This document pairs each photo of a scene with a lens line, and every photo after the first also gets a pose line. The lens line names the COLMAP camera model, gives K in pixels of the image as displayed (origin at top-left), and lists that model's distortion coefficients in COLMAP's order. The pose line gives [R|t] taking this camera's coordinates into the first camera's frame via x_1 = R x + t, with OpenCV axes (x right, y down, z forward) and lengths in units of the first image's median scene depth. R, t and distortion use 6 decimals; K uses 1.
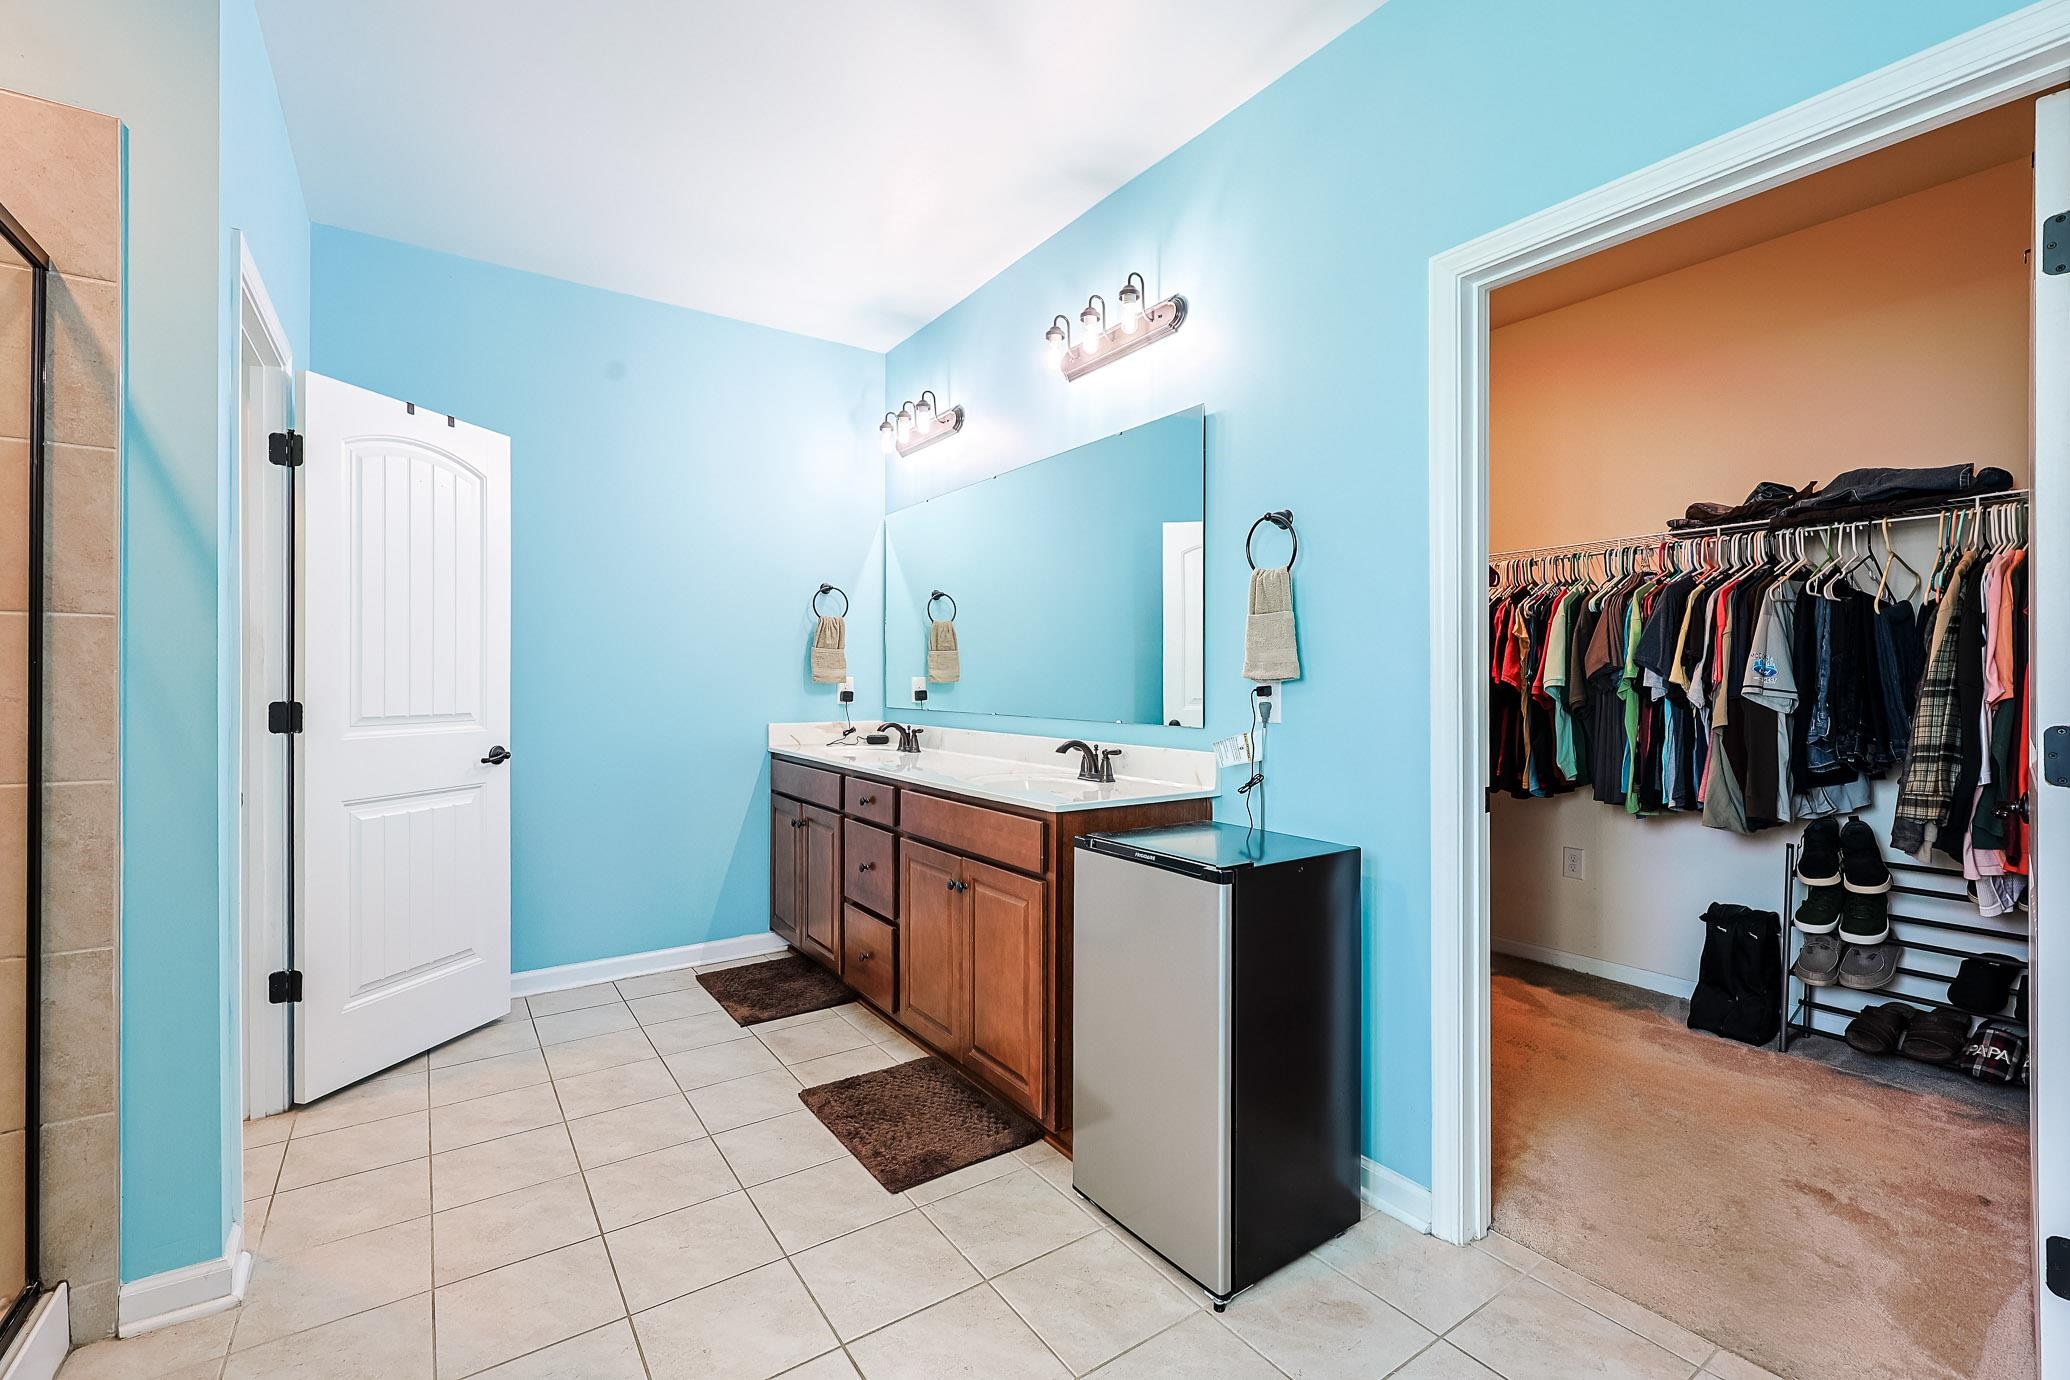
lens RADIAL K [[892.5, 0, 1042.9], [0, 892.5, 677.3], [0, 0, 1]] dist [-0.000734, -0.000197]
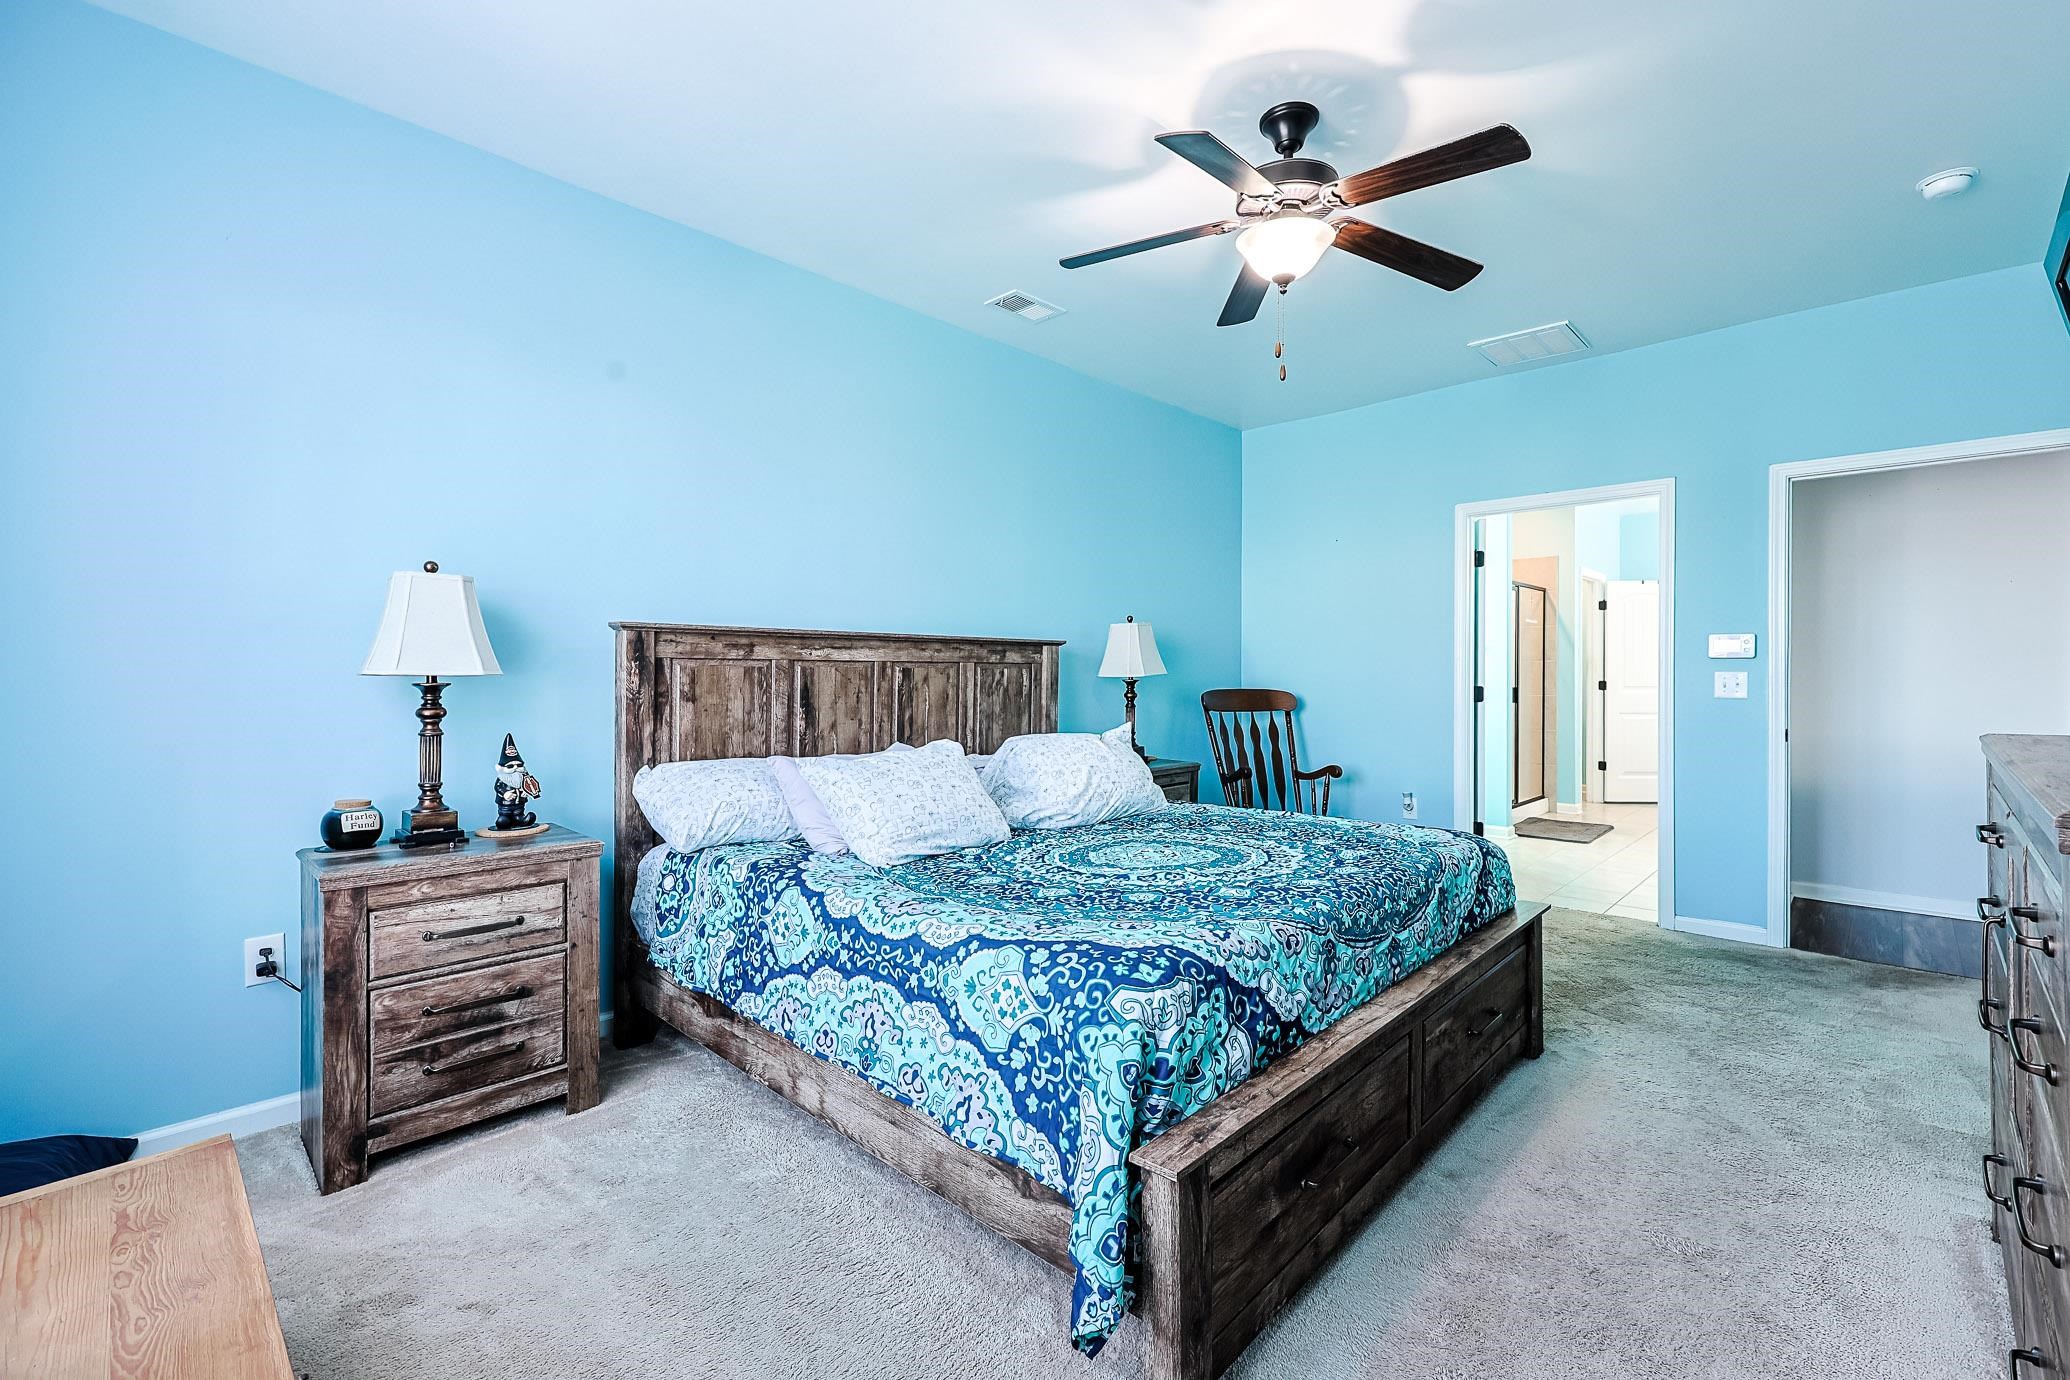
lens RADIAL K [[883.6, 0, 1061.3], [0, 883.6, 682.2], [0, 0, 1]] dist [-0.000002, 0.000087]
pose [[0.209867, 0.006573, -0.977708, 1.828922], [0.005841, 0.999951, 0.007976, -0.003116], [0.977712, -0.007385, 0.209819, -1.558382]]
